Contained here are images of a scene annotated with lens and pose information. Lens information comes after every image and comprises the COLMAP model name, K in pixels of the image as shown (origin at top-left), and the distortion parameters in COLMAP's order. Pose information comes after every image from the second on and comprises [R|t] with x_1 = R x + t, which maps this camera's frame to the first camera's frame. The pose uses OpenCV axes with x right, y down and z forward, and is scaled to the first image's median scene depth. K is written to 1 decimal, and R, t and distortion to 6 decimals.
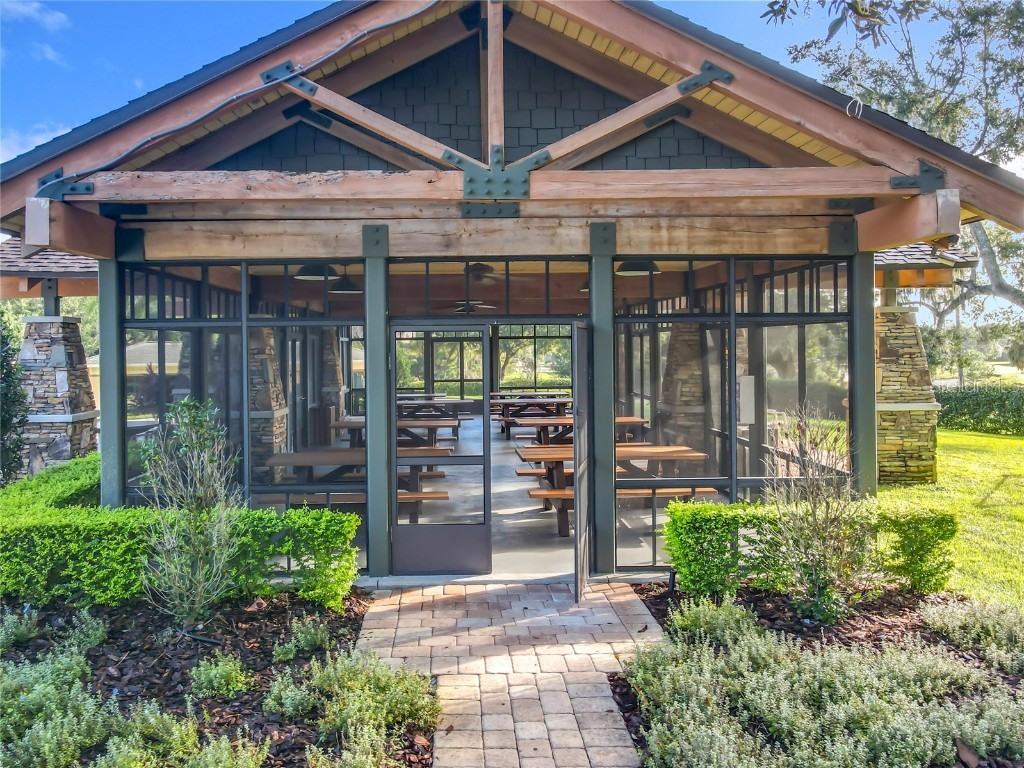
lens RADIAL K [[766.0, 0, 503.7], [0, 766.0, 372.9], [0, 0, 1]] dist [-0.001860, 0.022325]
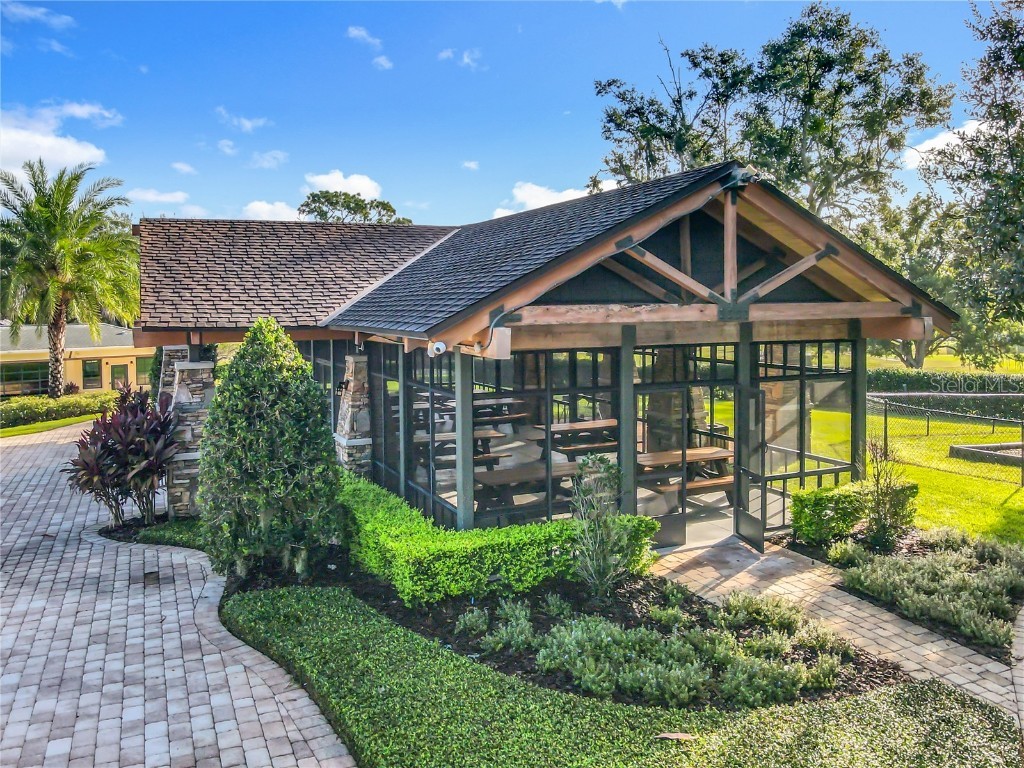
lens RADIAL K [[796.7, 0, 512.9], [0, 796.7, 352.7], [0, 0, 1]] dist [-0.005053, -0.000289]
pose [[0.918763, -0.019490, 0.394327, -1.139770], [0.009277, 0.999571, 0.027789, -0.209664], [-0.394700, -0.021874, 0.918550, -0.414974]]
